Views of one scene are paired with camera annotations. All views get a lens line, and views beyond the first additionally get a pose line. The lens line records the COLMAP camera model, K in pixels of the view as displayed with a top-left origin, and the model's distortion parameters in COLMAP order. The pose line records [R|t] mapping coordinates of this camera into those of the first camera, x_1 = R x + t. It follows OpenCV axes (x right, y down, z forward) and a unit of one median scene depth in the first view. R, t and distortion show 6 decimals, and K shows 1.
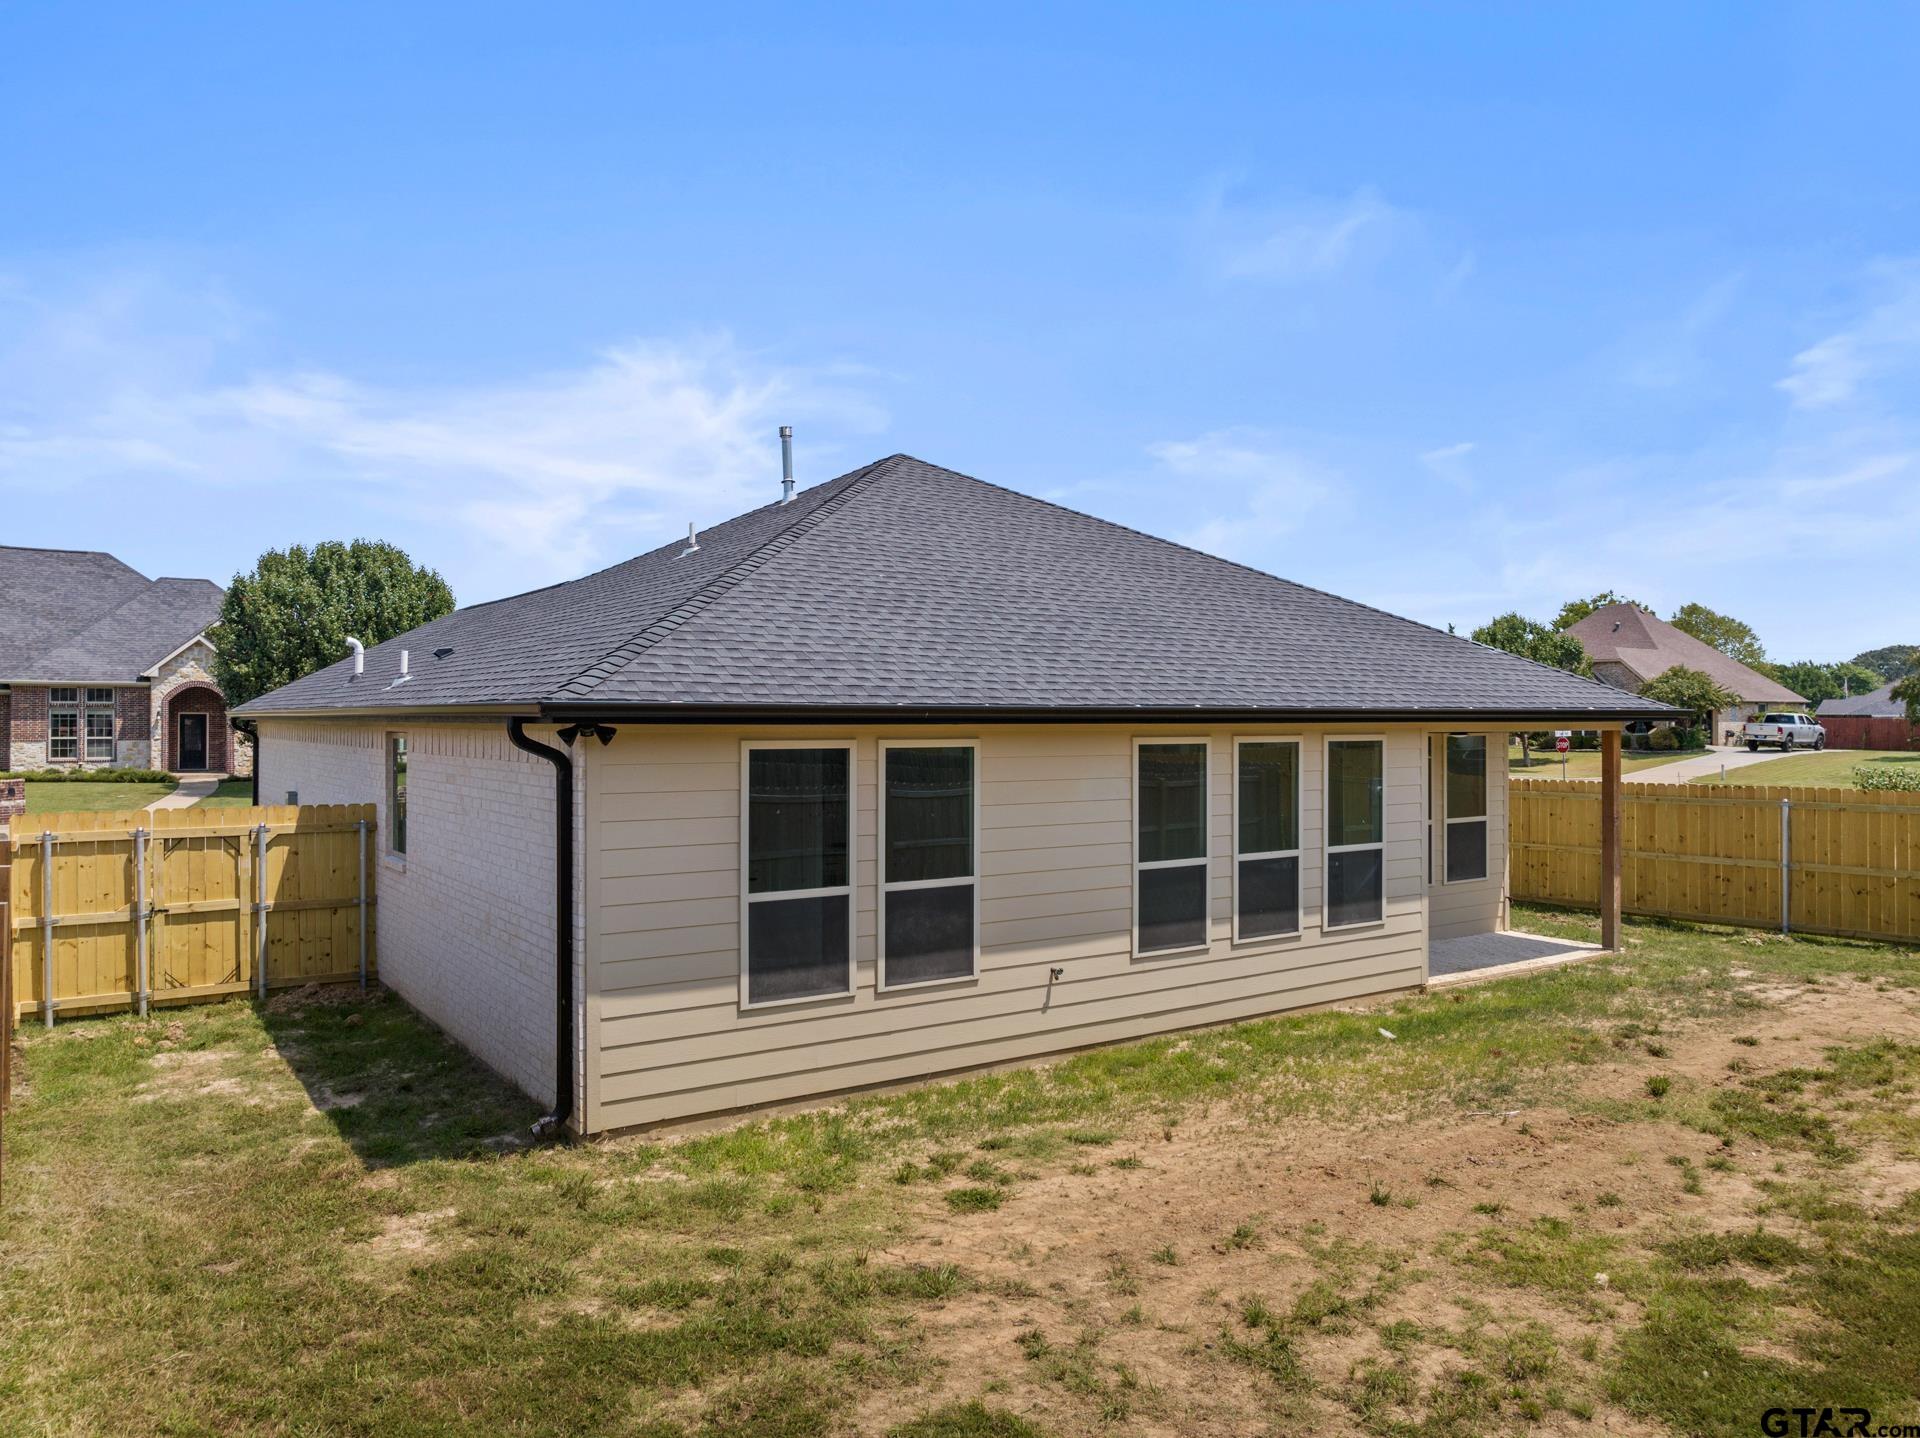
lens RADIAL K [[1329.7, 0, 960.0], [0, 1329.7, 719.0], [0, 0, 1]] dist [-0.032540, 0.002313]
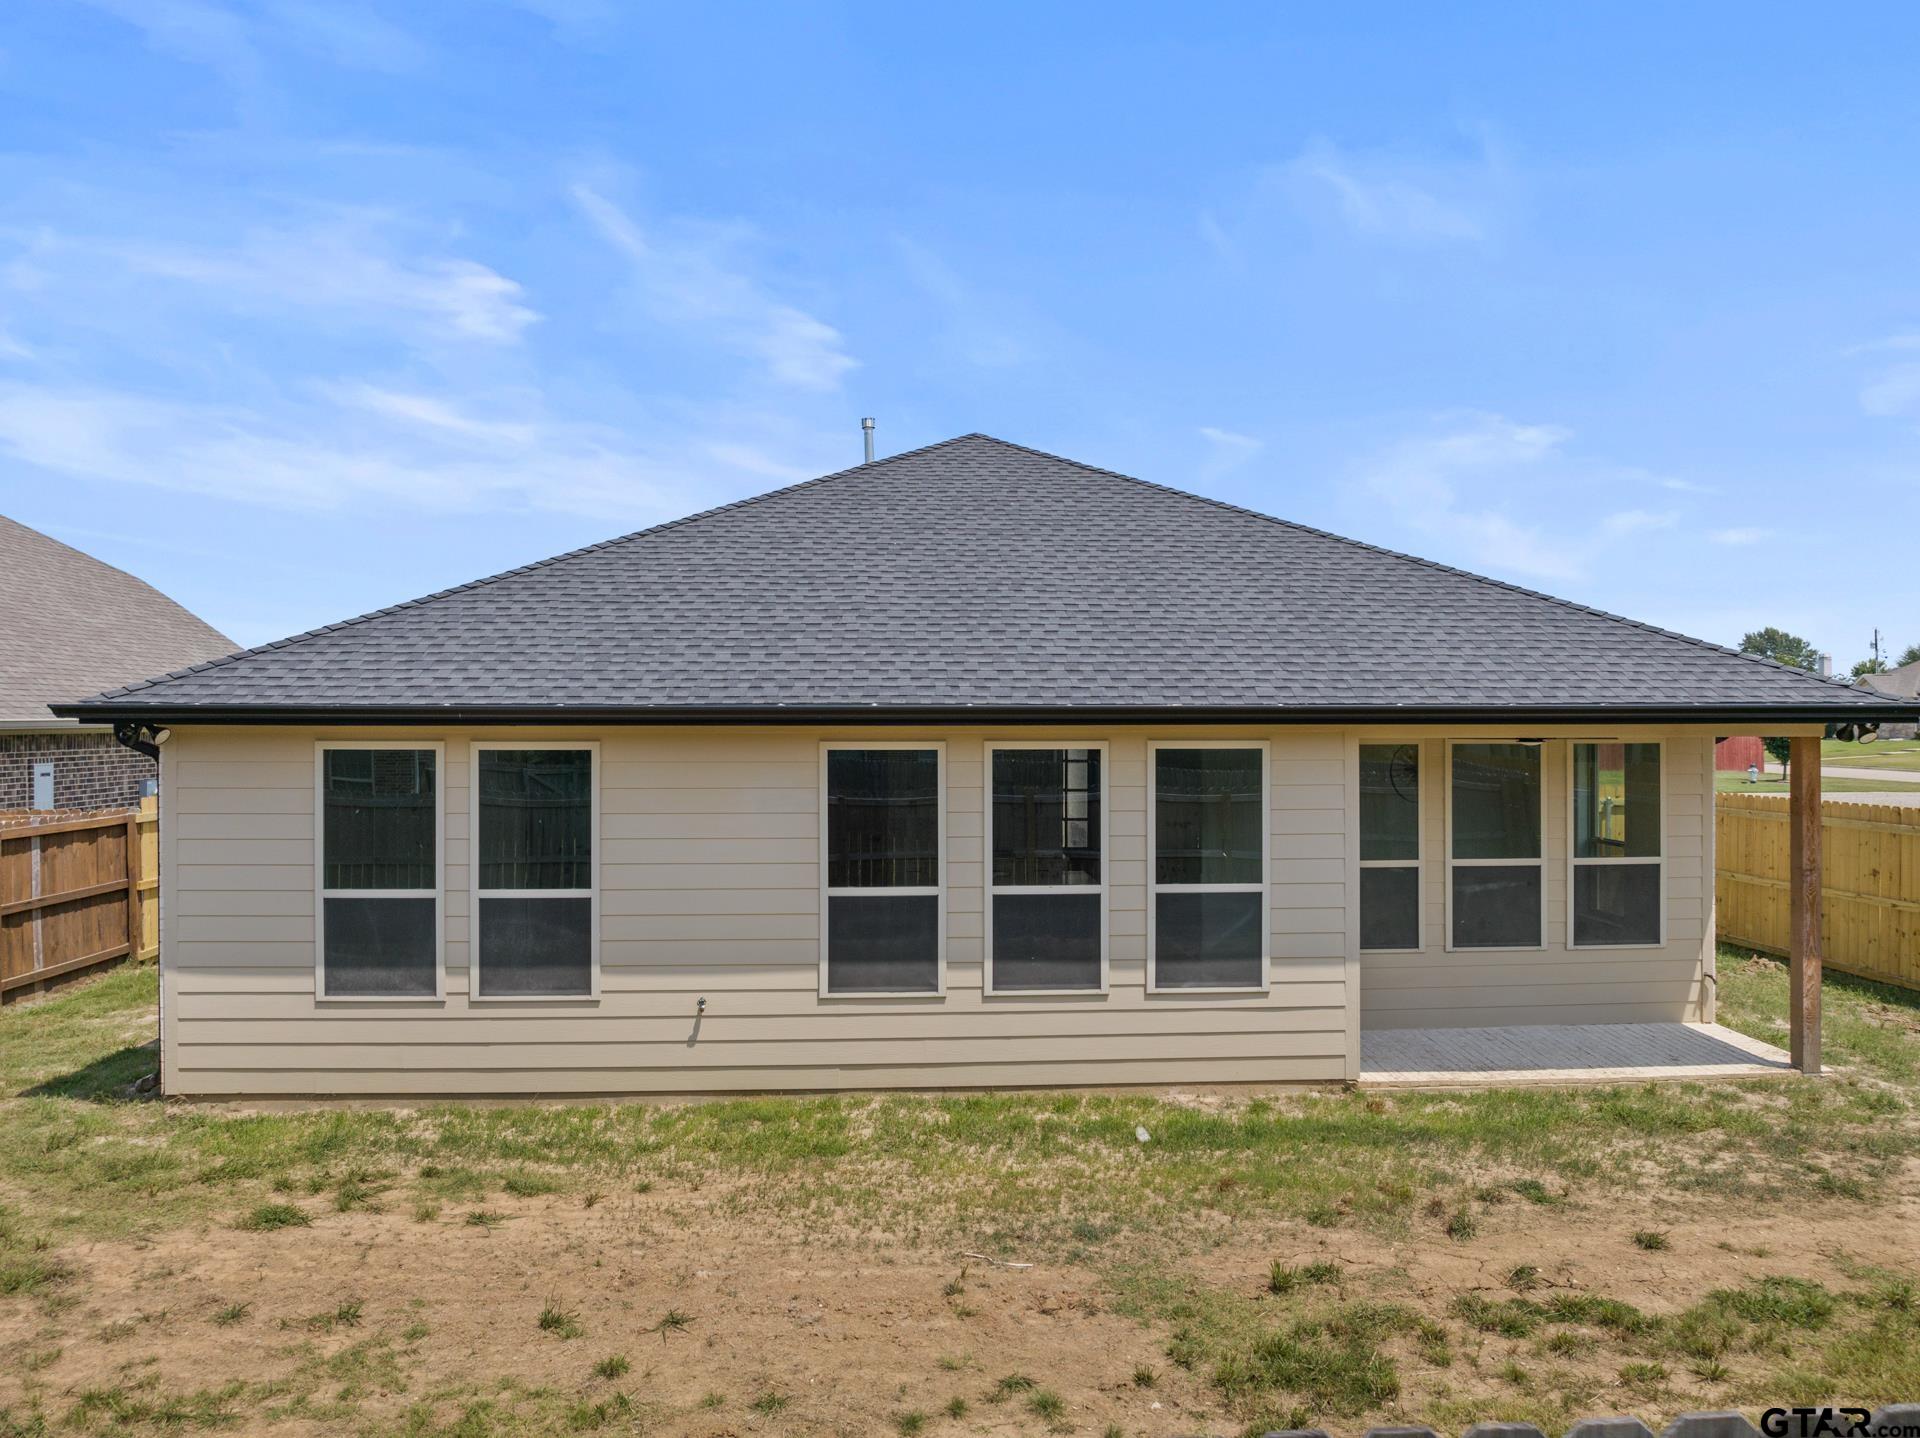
lens RADIAL K [[1334.8, 0, 960.0], [0, 1334.8, 719.0], [0, 0, 1]] dist [-0.039697, 0.004171]
pose [[0.854669, -0.000497, -0.519173, 0.716345], [0.001197, 0.999999, 0.001014, -0.001605], [0.519172, -0.001488, 0.854668, 0.337034]]
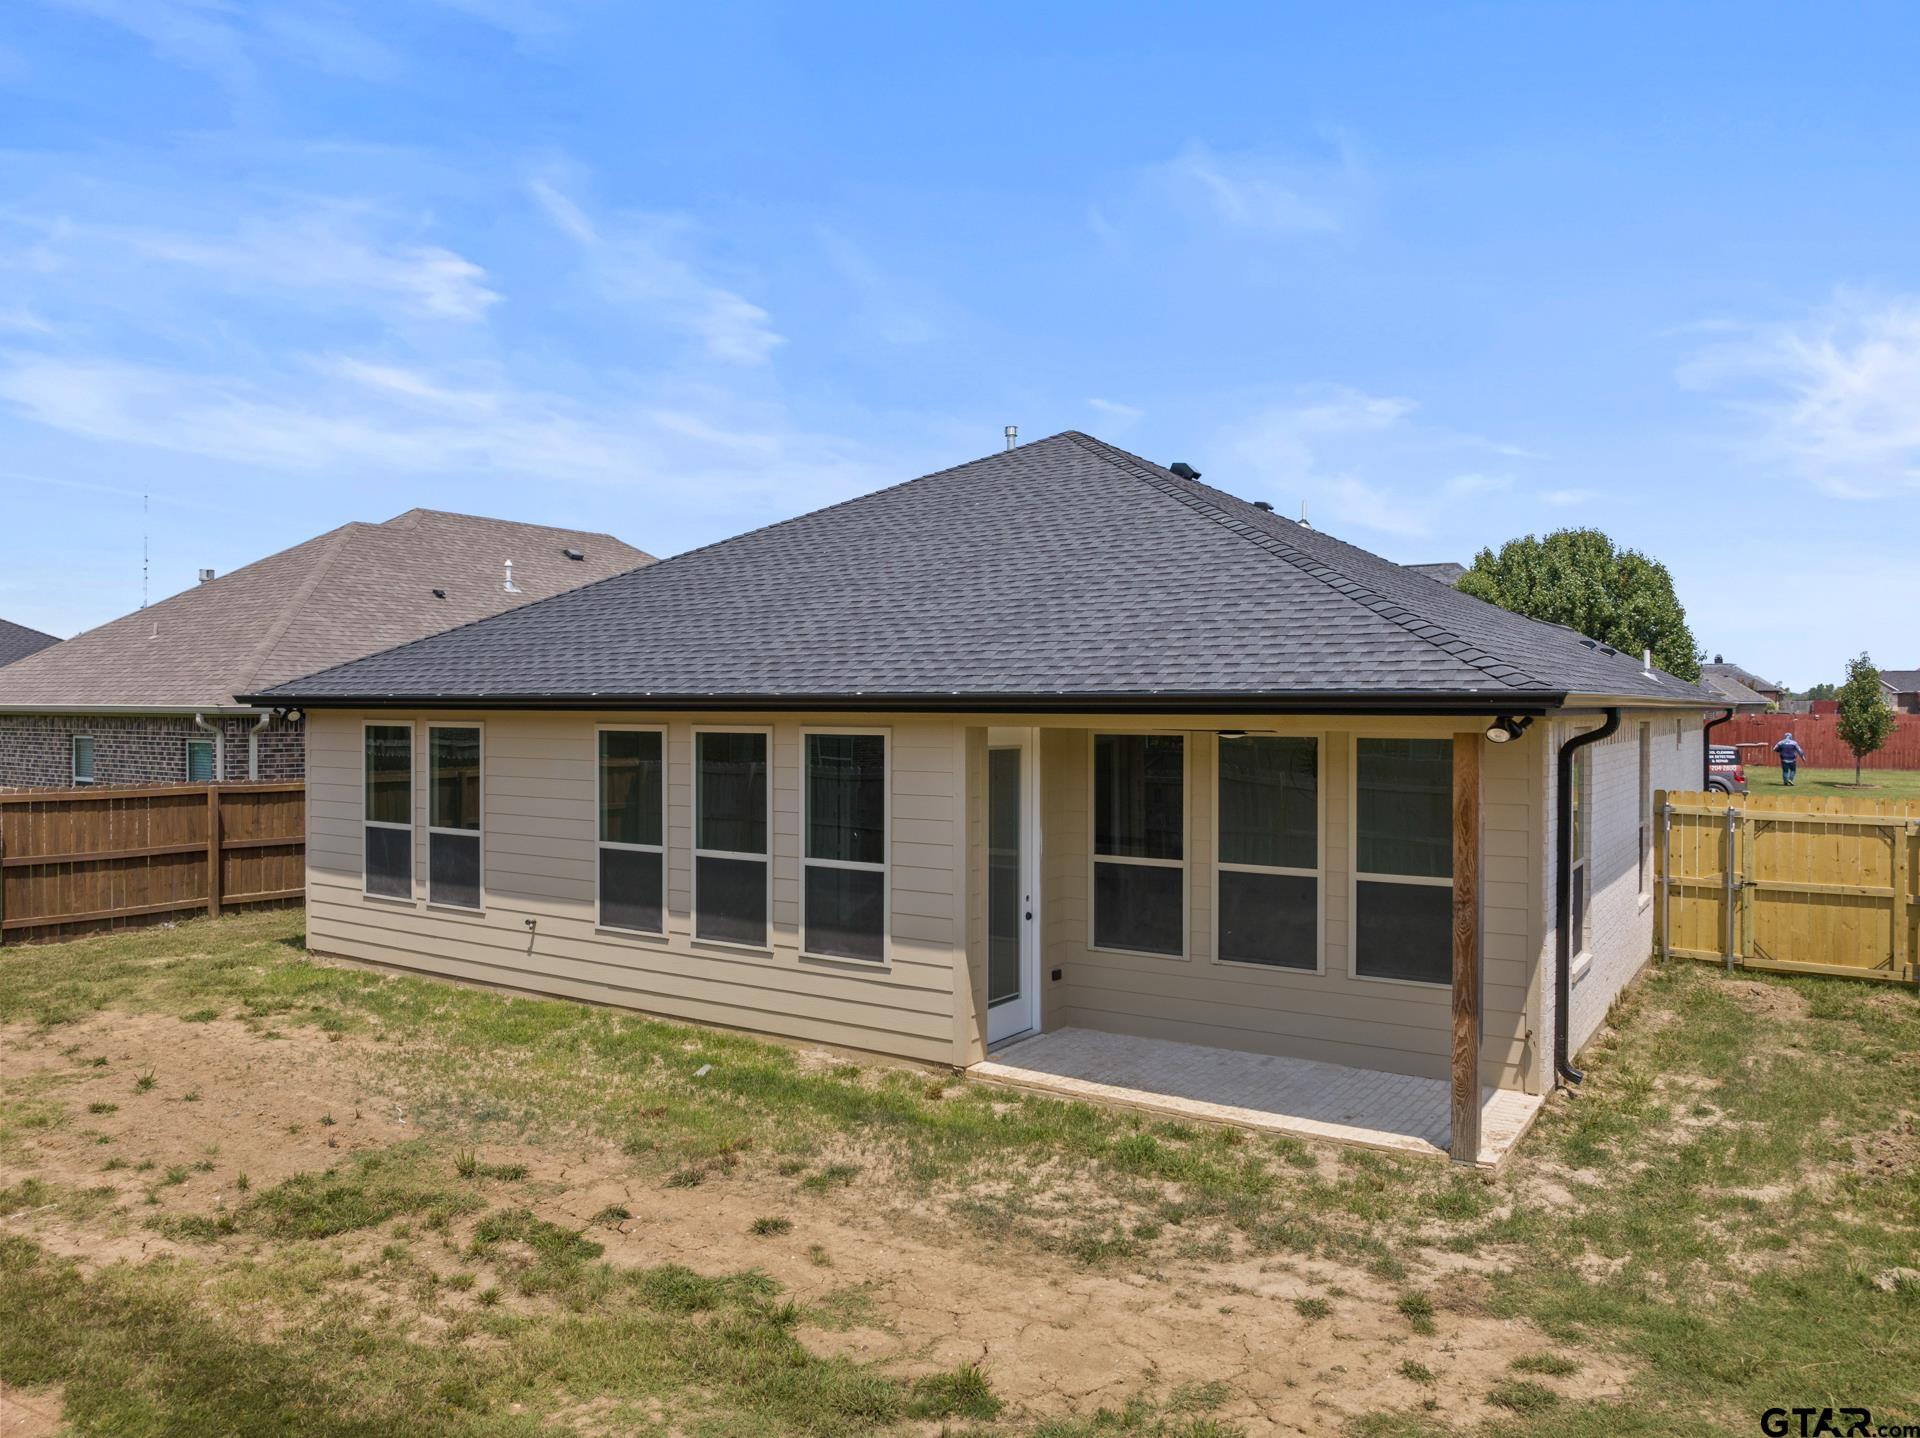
lens RADIAL K [[1329.7, 0, 960.0], [0, 1329.7, 719.0], [0, 0, 1]] dist [-0.032540, 0.002313]
pose [[0.383853, 0.007504, -0.923364, 1.346388], [-0.002328, 0.999972, 0.007159, 0.002119], [0.923391, -0.000598, 0.383859, 0.938944]]
